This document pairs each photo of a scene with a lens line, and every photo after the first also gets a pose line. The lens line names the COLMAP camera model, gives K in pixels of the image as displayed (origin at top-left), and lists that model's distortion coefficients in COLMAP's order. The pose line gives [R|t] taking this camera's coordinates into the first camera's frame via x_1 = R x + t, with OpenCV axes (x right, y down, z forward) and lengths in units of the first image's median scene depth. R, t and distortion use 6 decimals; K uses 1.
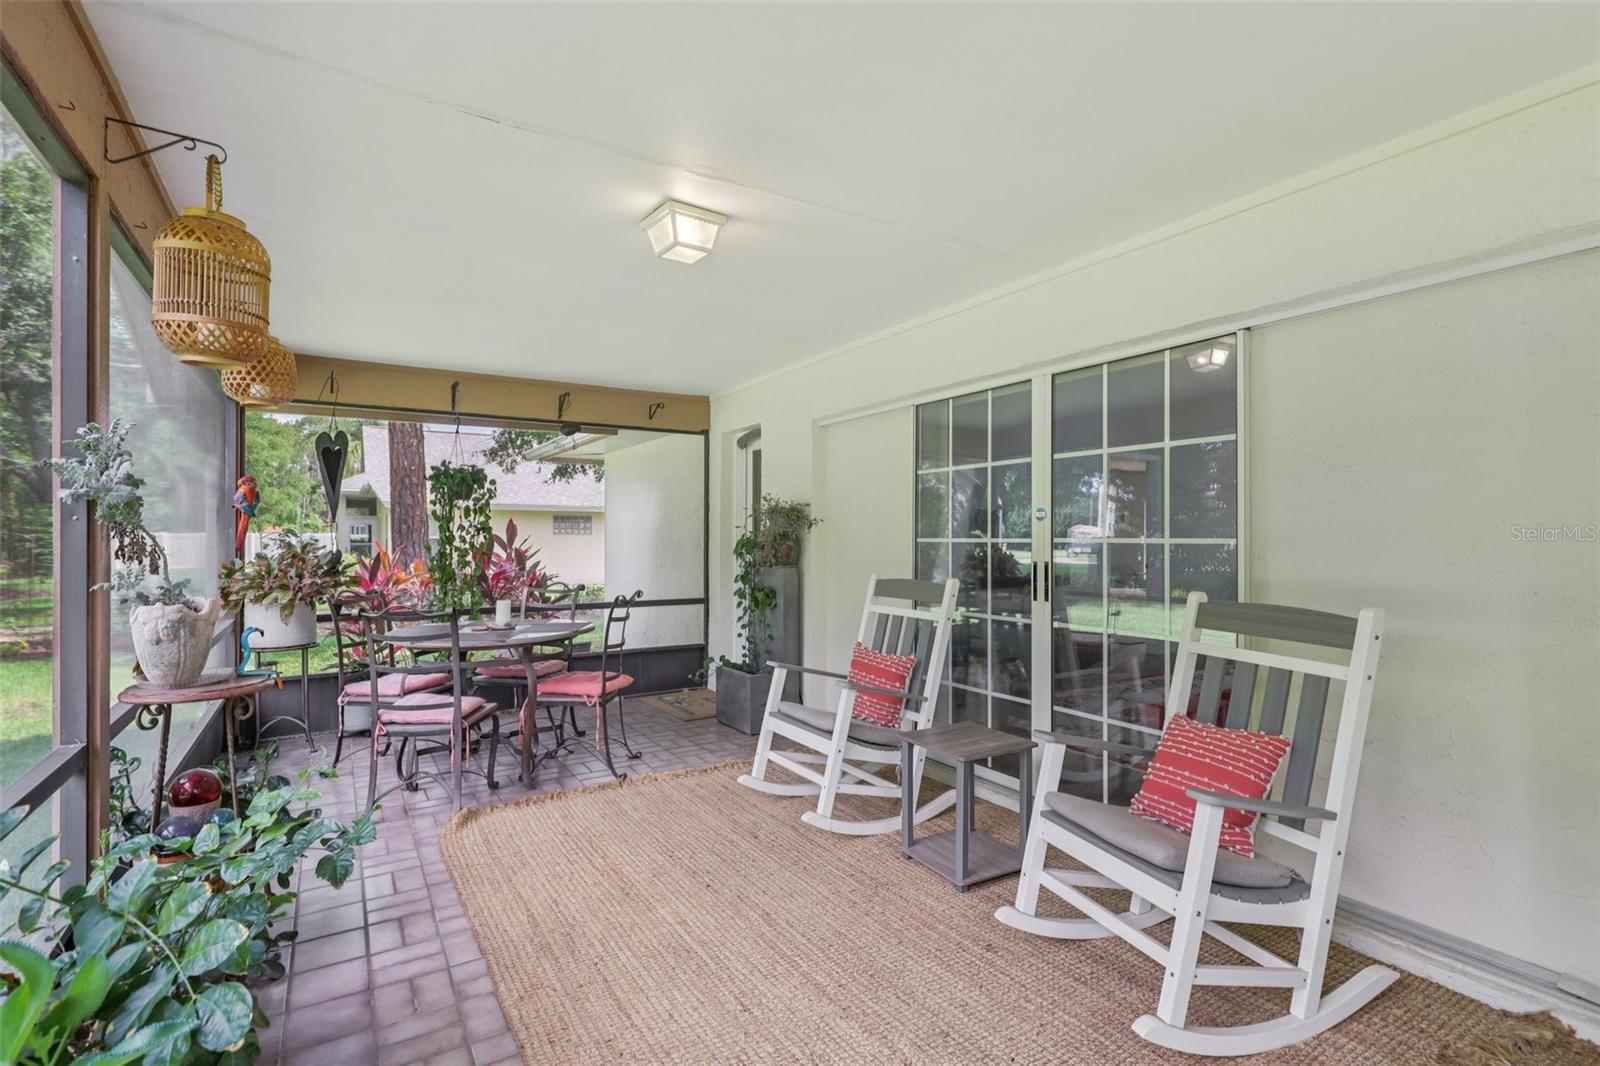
lens RADIAL K [[766.0, 0, 809.5], [0, 766.0, 537.5], [0, 0, 1]] dist [-0.002081, -0.000298]
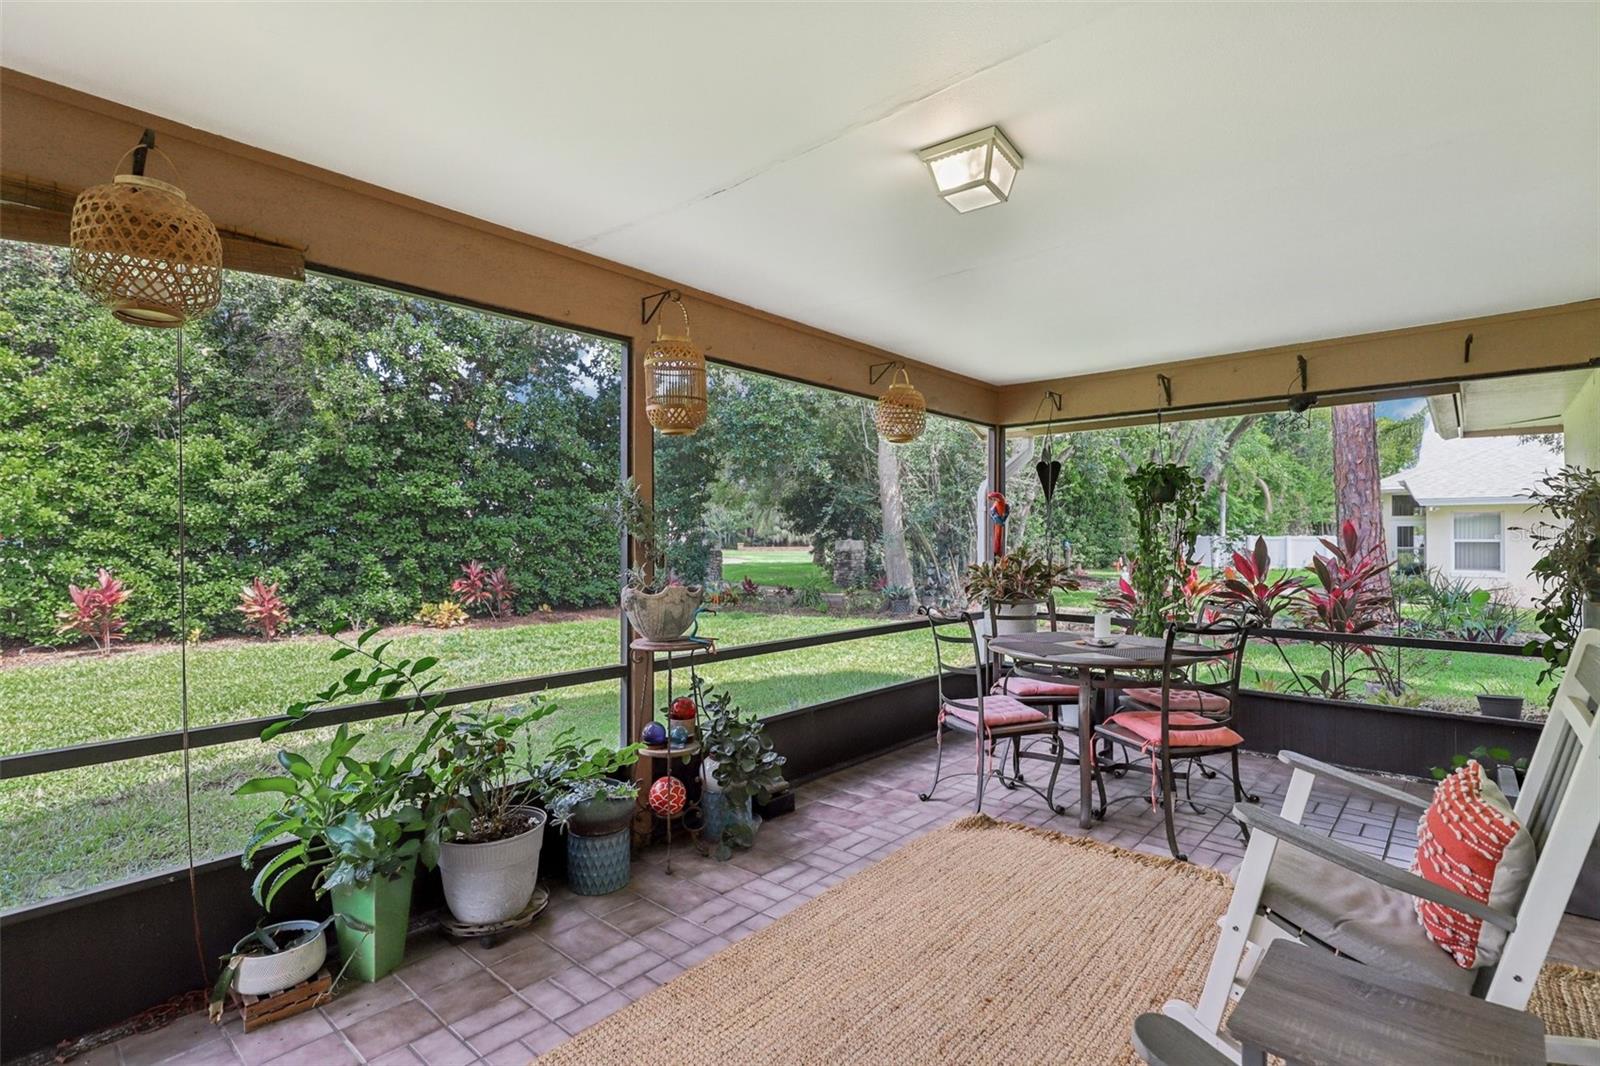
lens RADIAL K [[766.0, 0, 809.5], [0, 766.0, 537.5], [0, 0, 1]] dist [-0.002081, -0.000298]
pose [[0.267356, -0.002695, -0.963594, 0.343186], [0.000784, 0.999996, -0.002579, -0.006615], [0.963598, -0.000066, 0.267357, 0.378714]]
